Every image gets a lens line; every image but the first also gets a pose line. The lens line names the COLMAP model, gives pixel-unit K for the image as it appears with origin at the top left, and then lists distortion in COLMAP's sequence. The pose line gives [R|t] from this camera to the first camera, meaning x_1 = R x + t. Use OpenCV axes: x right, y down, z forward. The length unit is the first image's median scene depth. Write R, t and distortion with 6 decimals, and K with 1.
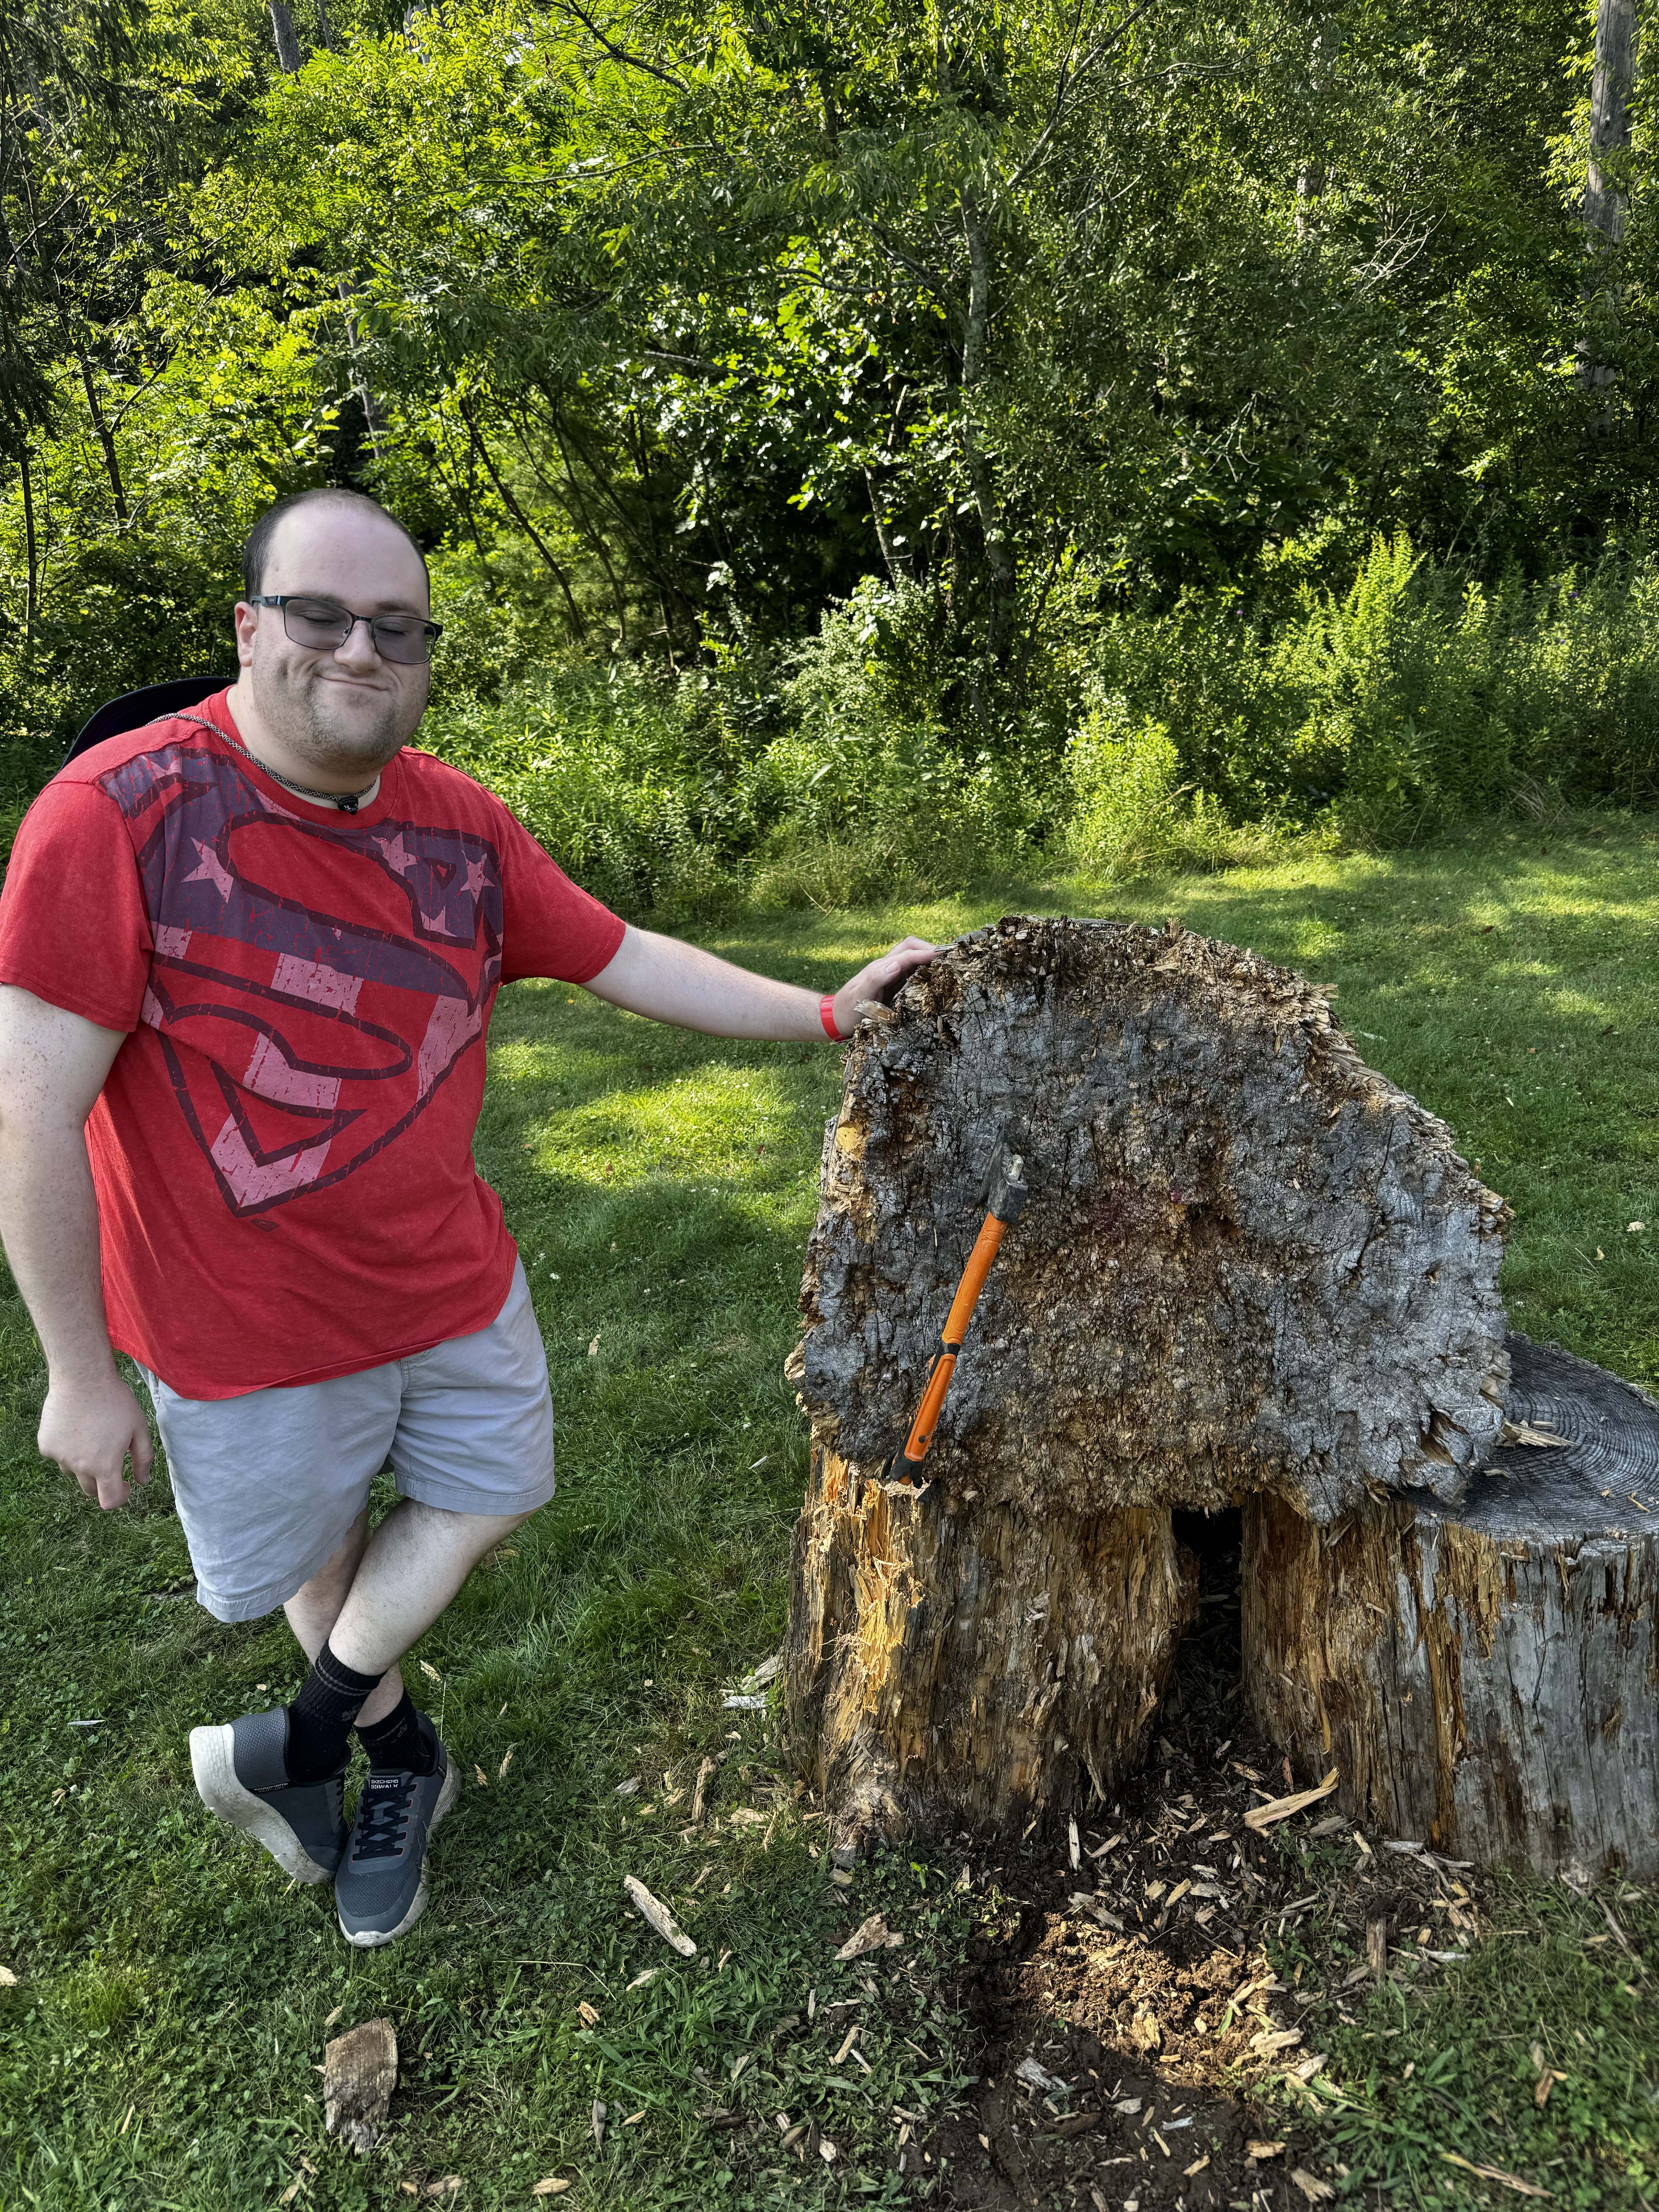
lens RADIAL K [[1580.2, 0, 822.8], [0, 1580.2, 1088.7], [0, 0, 1]] dist [-0.003771, -0.013651]
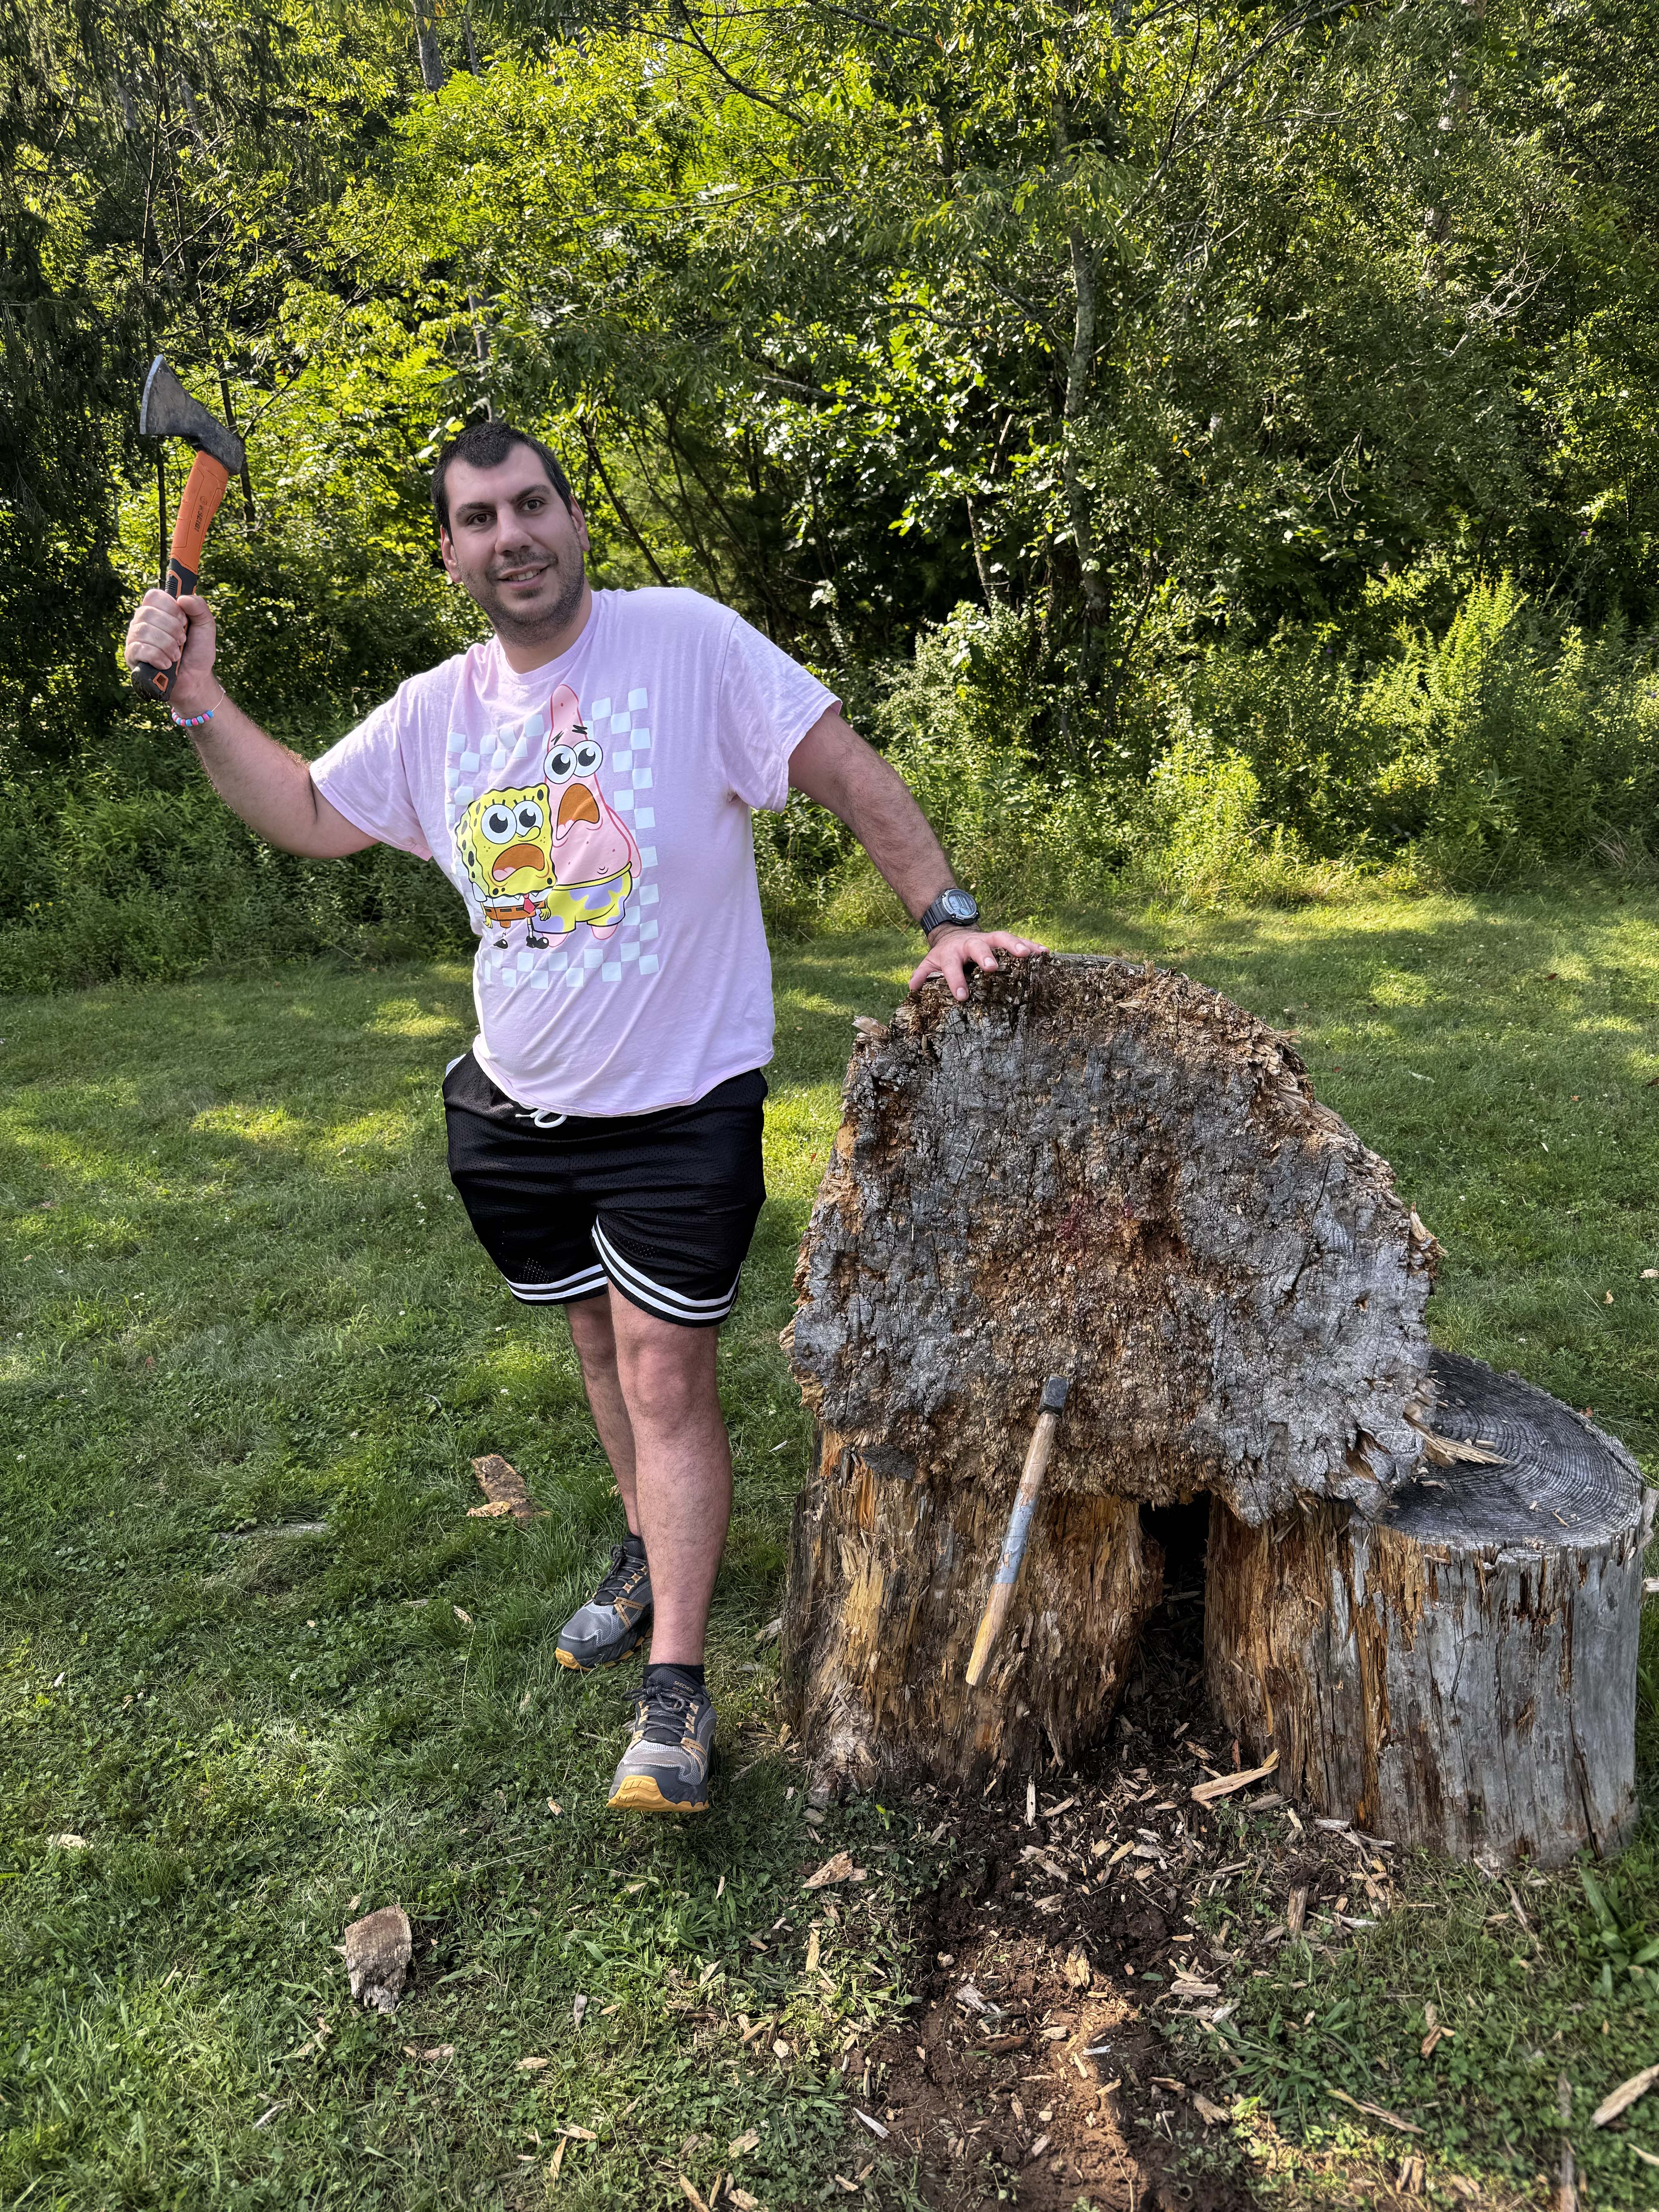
lens RADIAL K [[1580.2, 0, 828.6], [0, 1580.2, 1089.2], [0, 0, 1]] dist [-0.003771, -0.013651]
pose [[0.997509, 0.047378, -0.052252, 0.051917], [-0.047762, 0.998840, -0.006137, -0.001303], [0.051900, 0.008617, 0.998615, -0.100045]]
